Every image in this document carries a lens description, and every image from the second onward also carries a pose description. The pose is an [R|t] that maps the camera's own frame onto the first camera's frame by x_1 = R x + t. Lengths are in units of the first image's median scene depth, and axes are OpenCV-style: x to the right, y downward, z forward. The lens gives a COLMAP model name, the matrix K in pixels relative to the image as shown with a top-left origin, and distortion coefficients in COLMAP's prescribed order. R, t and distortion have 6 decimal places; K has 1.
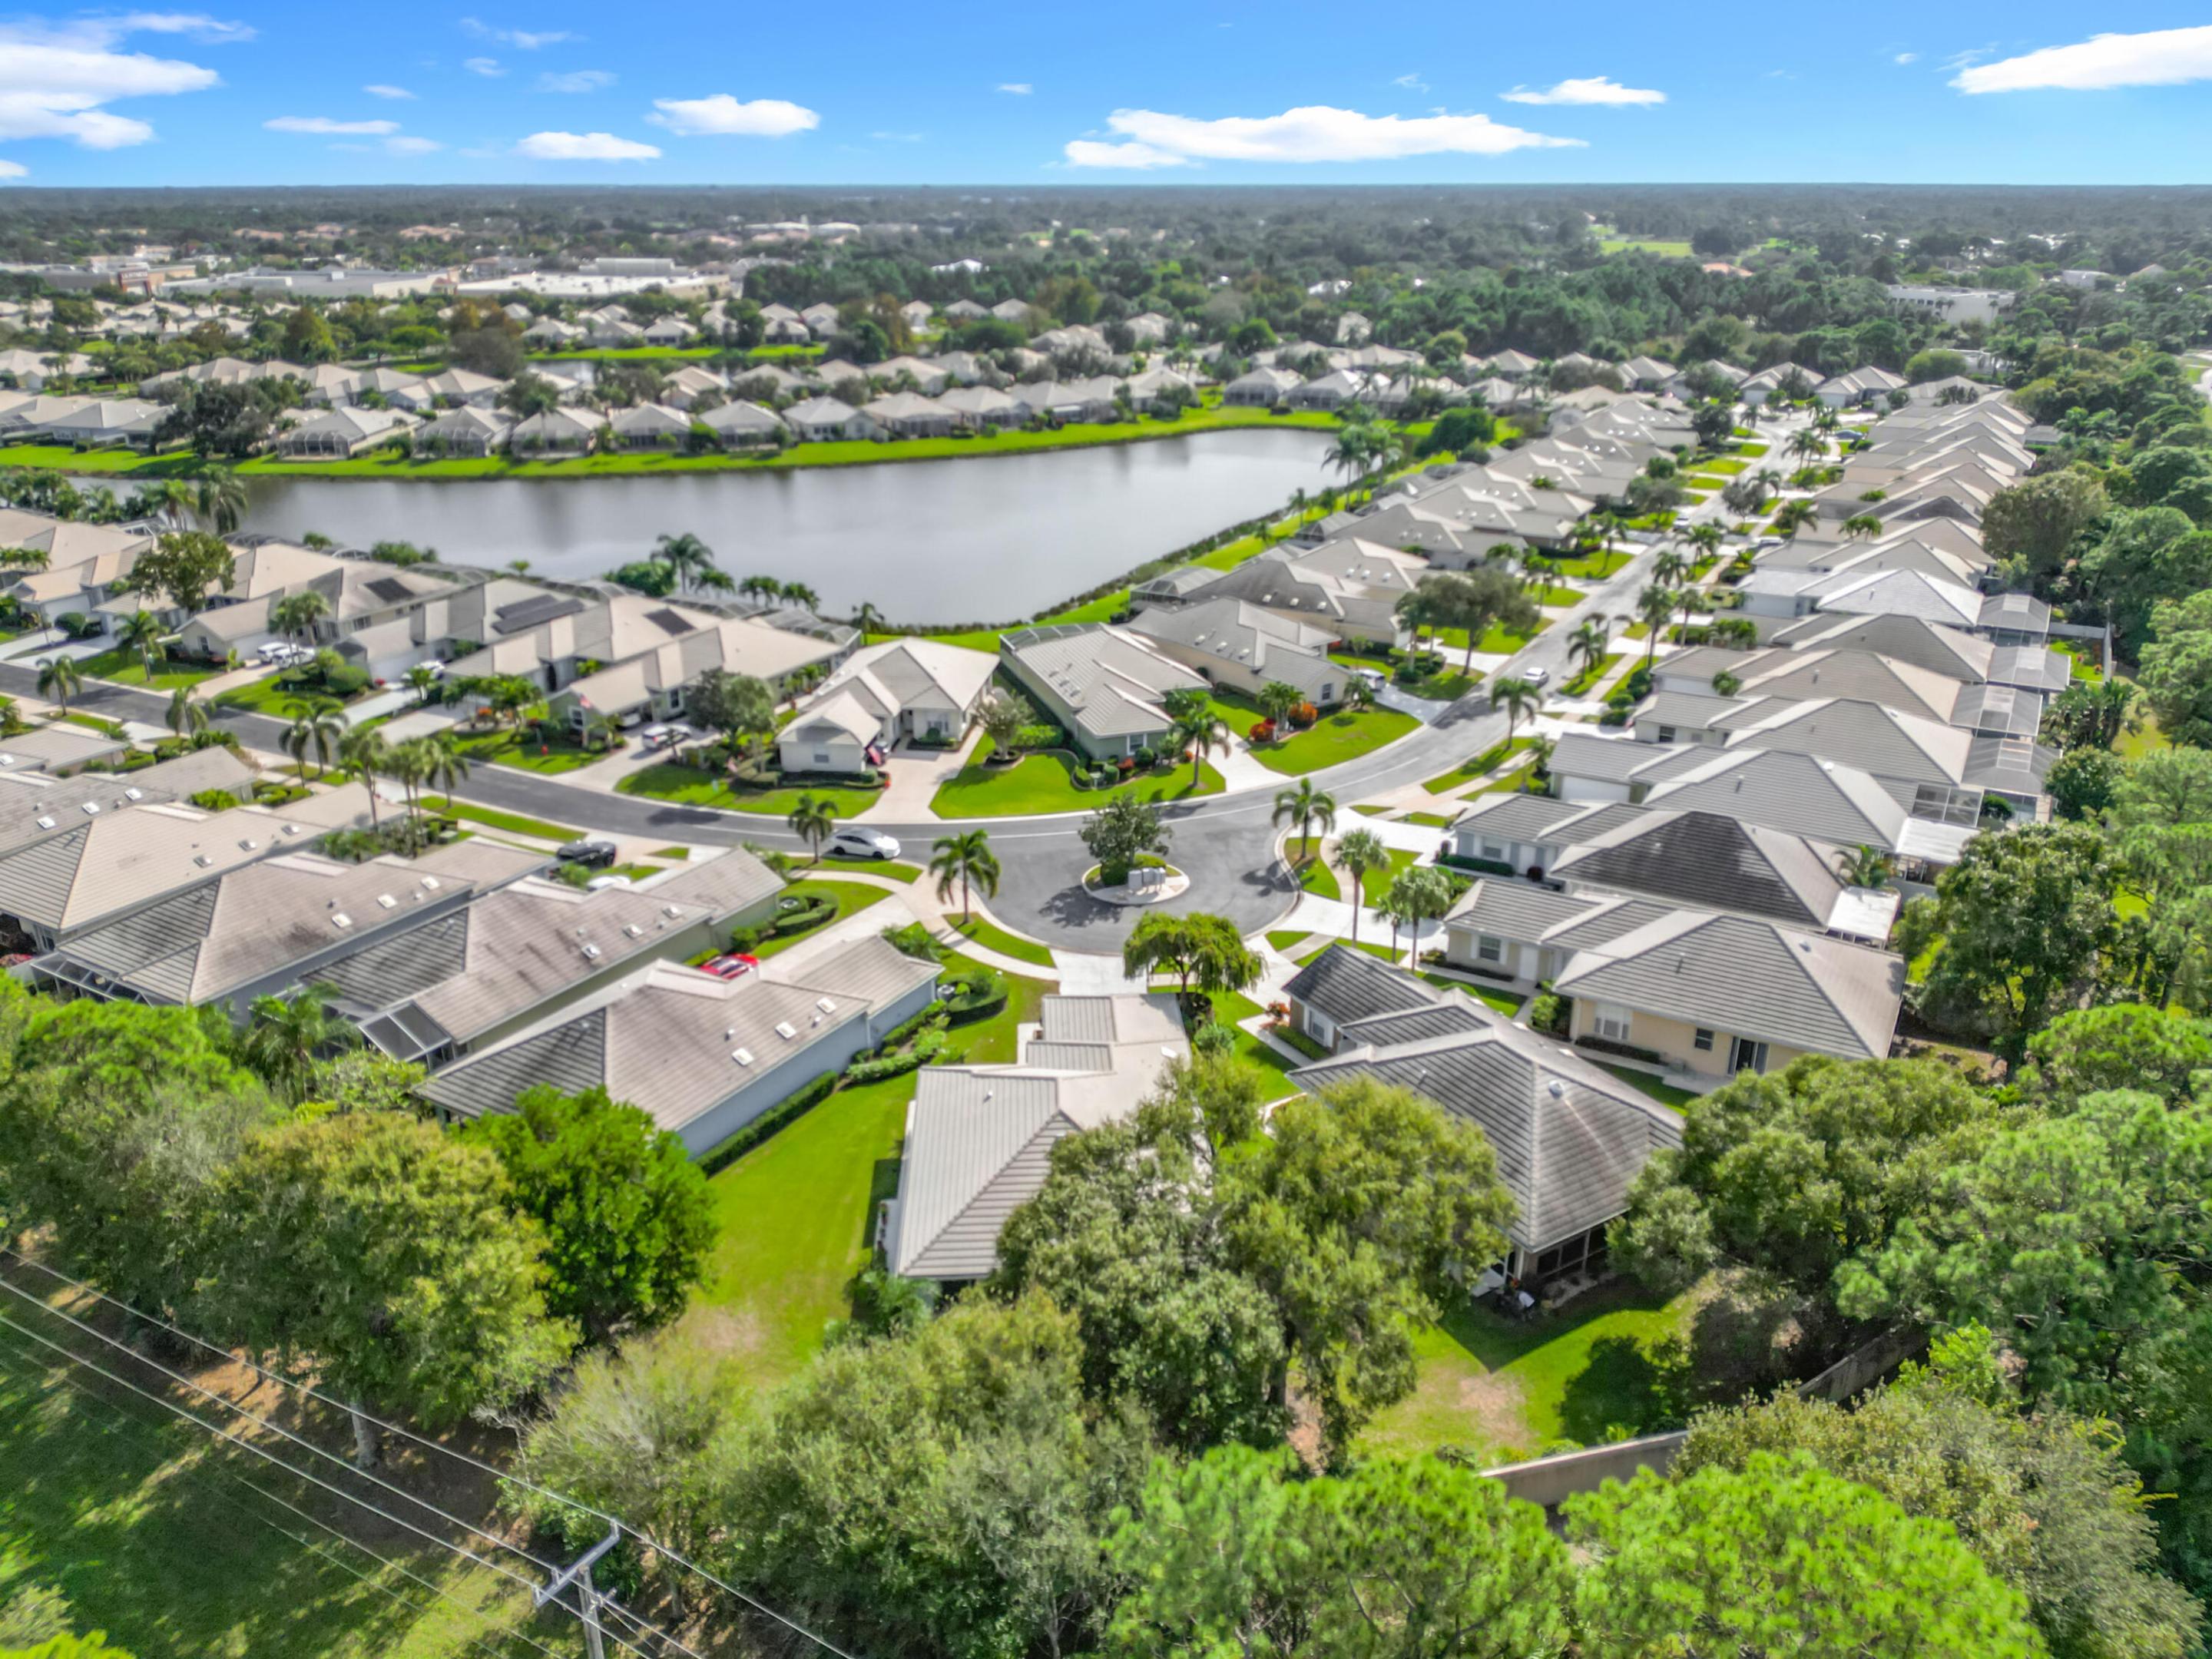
lens RADIAL K [[1606.5, 0, 1145.1], [0, 1606.5, 784.8], [0, 0, 1]] dist [0.057684, -0.085526]
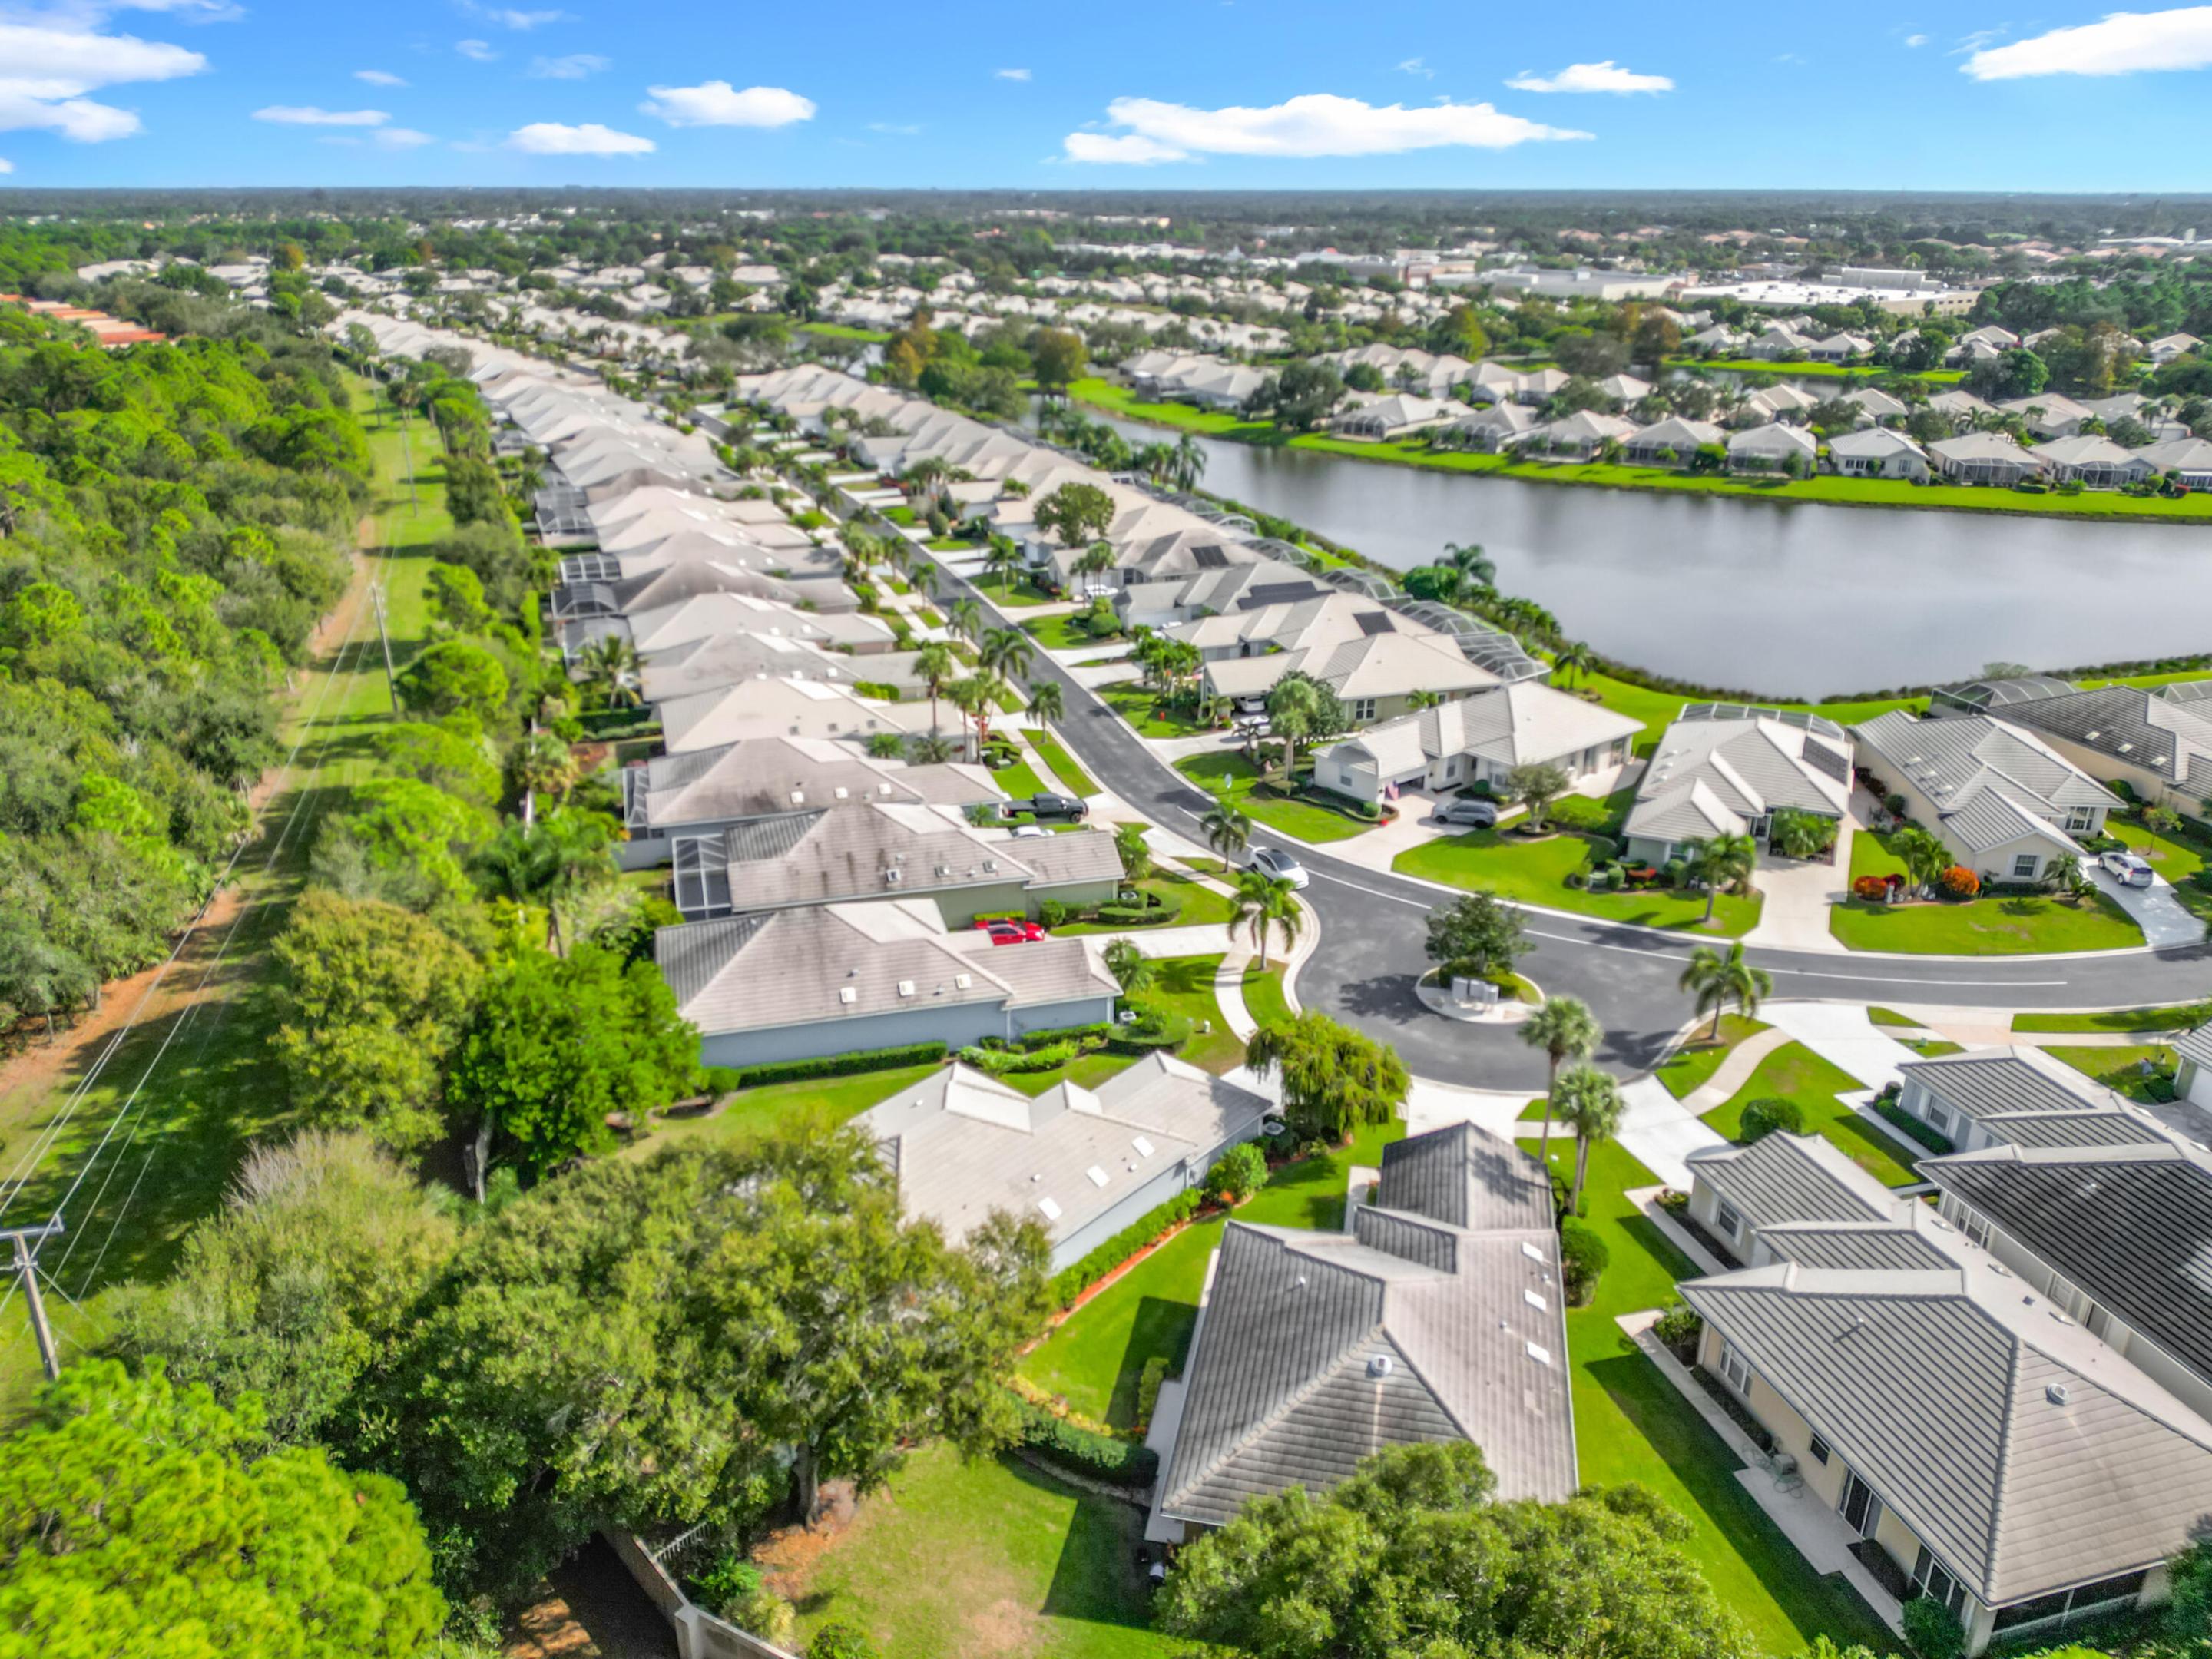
lens RADIAL K [[1606.5, 0, 1112.0], [0, 1606.5, 828.9], [0, 0, 1]] dist [0.057684, -0.085526]
pose [[0.726331, 0.258724, -0.636793, 0.290532], [-0.245232, 0.963025, 0.111555, -0.056126], [0.642109, 0.075137, 0.762922, 0.151708]]
